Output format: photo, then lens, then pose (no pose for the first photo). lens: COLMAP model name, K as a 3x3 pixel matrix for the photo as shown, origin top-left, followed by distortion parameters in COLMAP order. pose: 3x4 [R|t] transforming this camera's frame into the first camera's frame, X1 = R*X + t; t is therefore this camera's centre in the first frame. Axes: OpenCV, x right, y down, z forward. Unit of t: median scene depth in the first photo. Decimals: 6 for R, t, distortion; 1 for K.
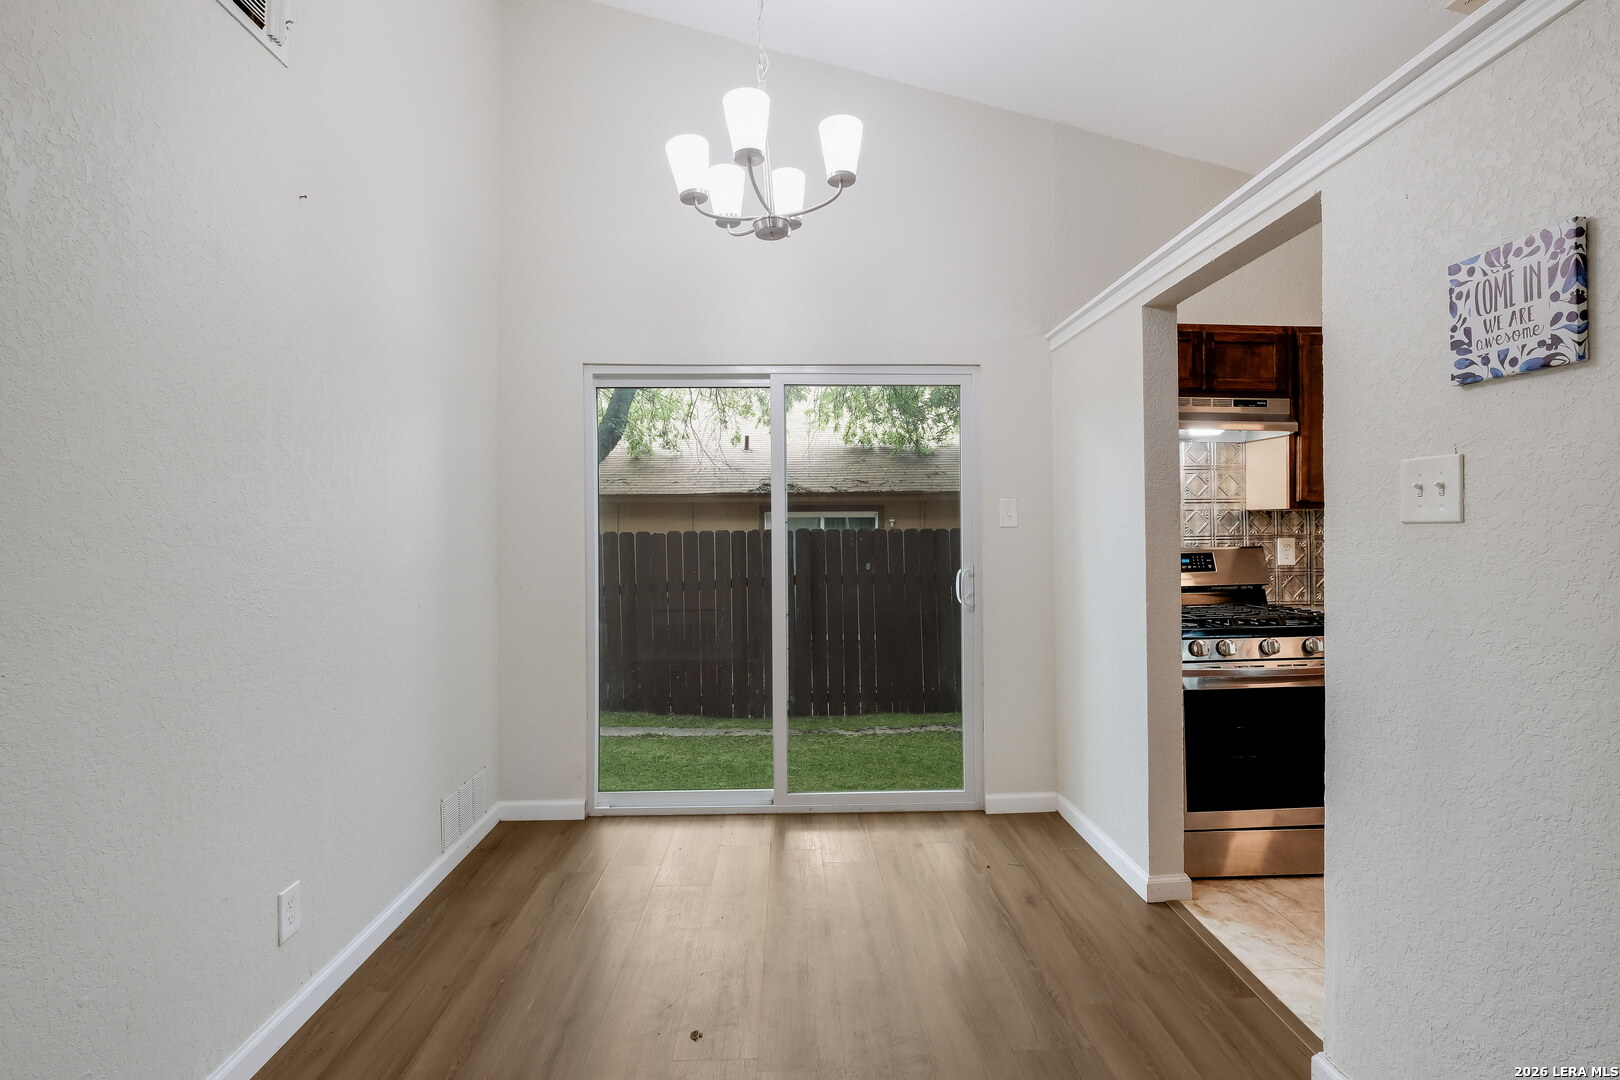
lens RADIAL K [[726.3, 0, 838.5], [0, 726.3, 513.4], [0, 0, 1]] dist [-0.010638, -0.000055]
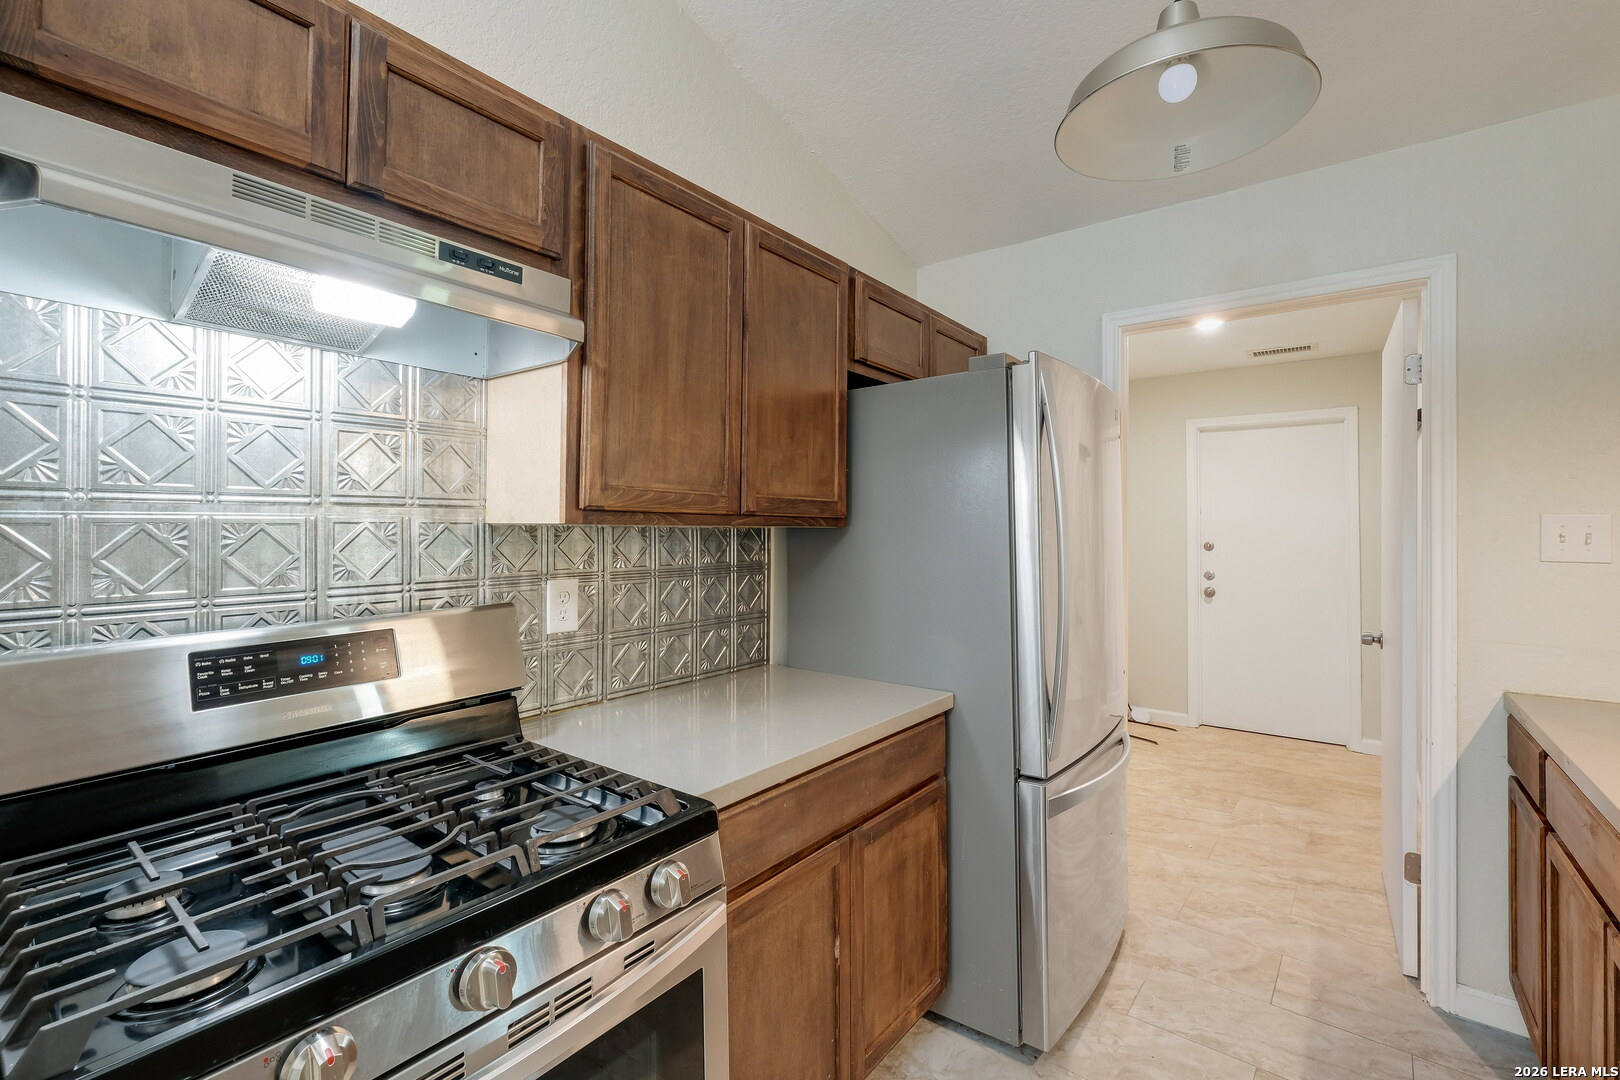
lens RADIAL K [[726.3, 0, 812.3], [0, 726.3, 529.2], [0, 0, 1]] dist [-0.010638, -0.000055]
pose [[0.647793, 0.008668, 0.761767, 0.343390], [-0.015486, 0.999878, 0.001791, -0.005026], [-0.761659, -0.012957, 0.647849, 0.535149]]
